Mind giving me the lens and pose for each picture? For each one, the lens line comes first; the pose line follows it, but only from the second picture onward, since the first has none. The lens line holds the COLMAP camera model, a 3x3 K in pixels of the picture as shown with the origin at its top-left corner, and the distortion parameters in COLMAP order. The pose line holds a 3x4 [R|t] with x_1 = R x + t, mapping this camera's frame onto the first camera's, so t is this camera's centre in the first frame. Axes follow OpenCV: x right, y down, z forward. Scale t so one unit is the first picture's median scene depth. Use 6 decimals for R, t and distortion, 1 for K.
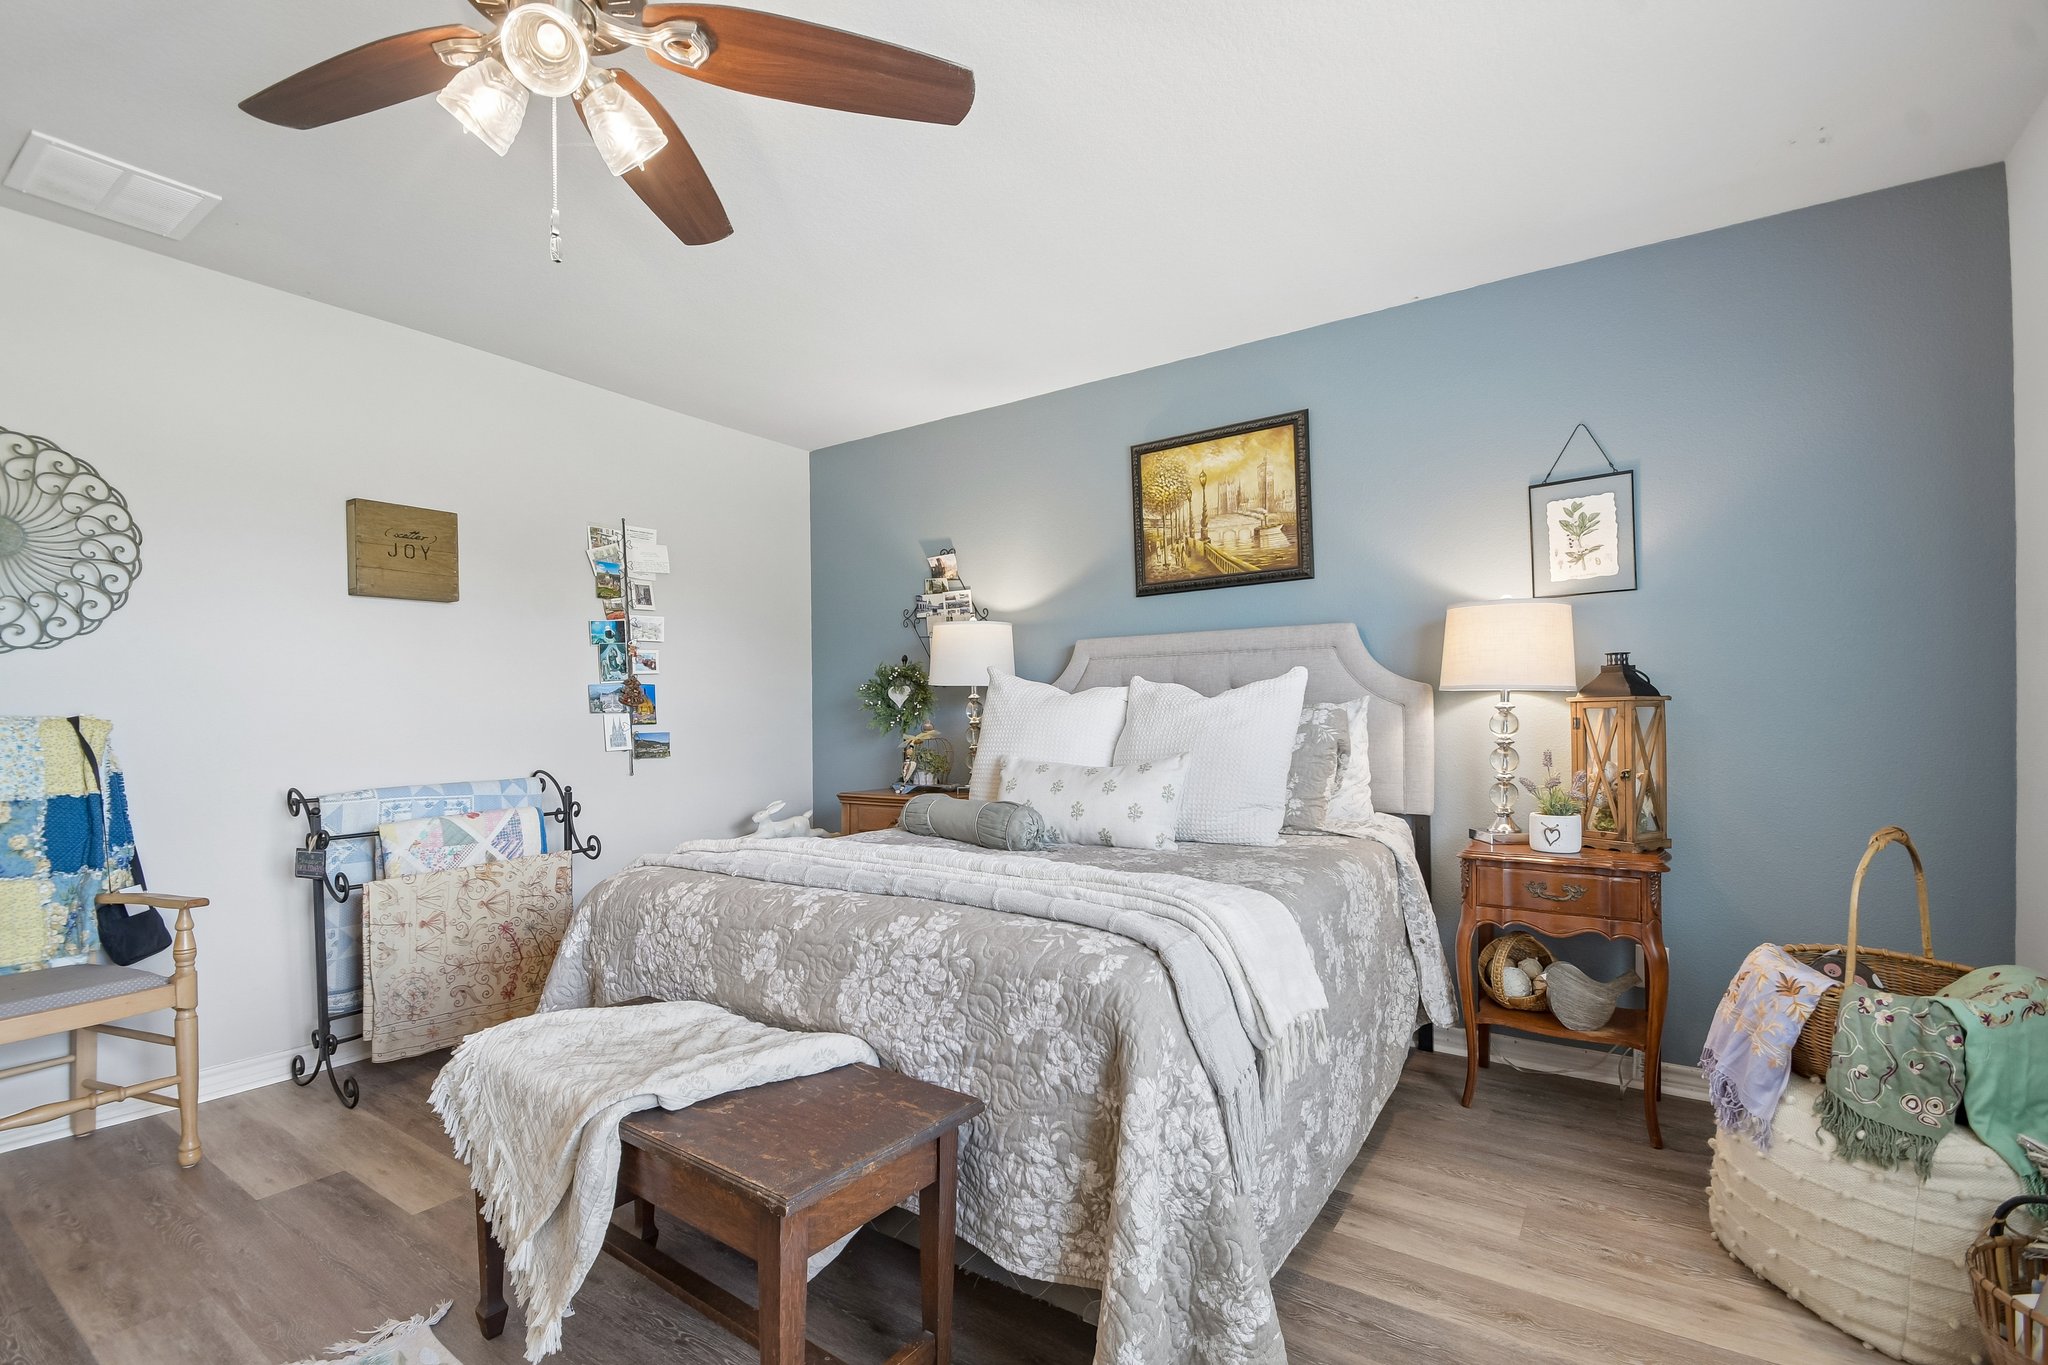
lens RADIAL K [[906.9, 0, 1017.5], [0, 906.9, 703.9], [0, 0, 1]] dist [0.004898, -0.010690]
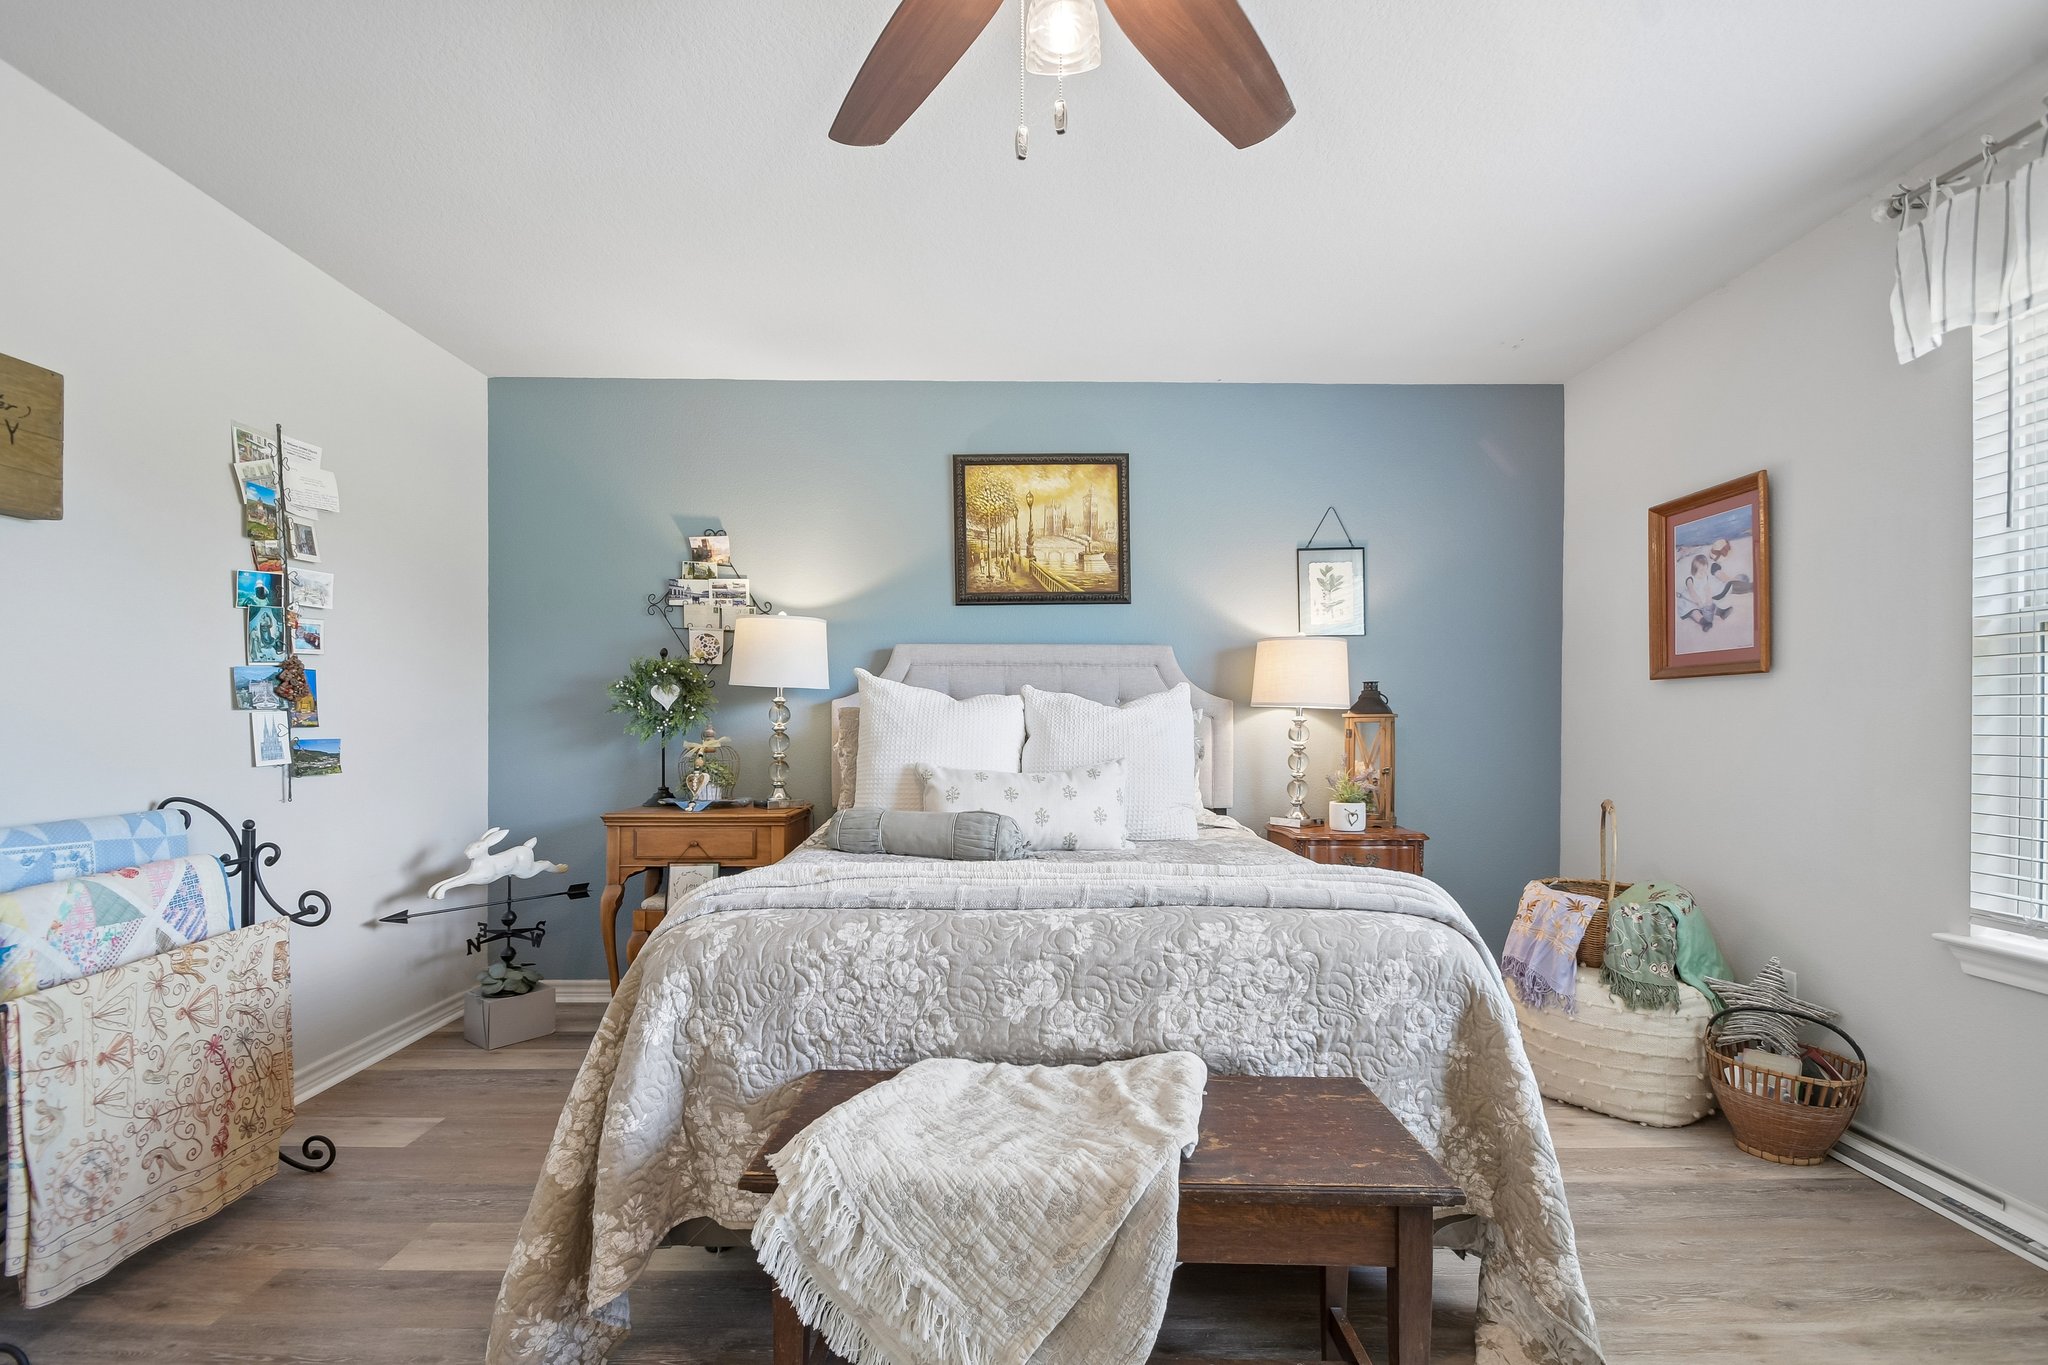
lens RADIAL K [[906.9, 0, 1014.5], [0, 906.9, 716.1], [0, 0, 1]] dist [0.004898, -0.010690]
pose [[0.822491, 0.016340, 0.568544, -0.429446], [-0.019191, 0.999815, -0.000972, 0.005261], [-0.568455, -0.010112, 0.822652, 0.148368]]
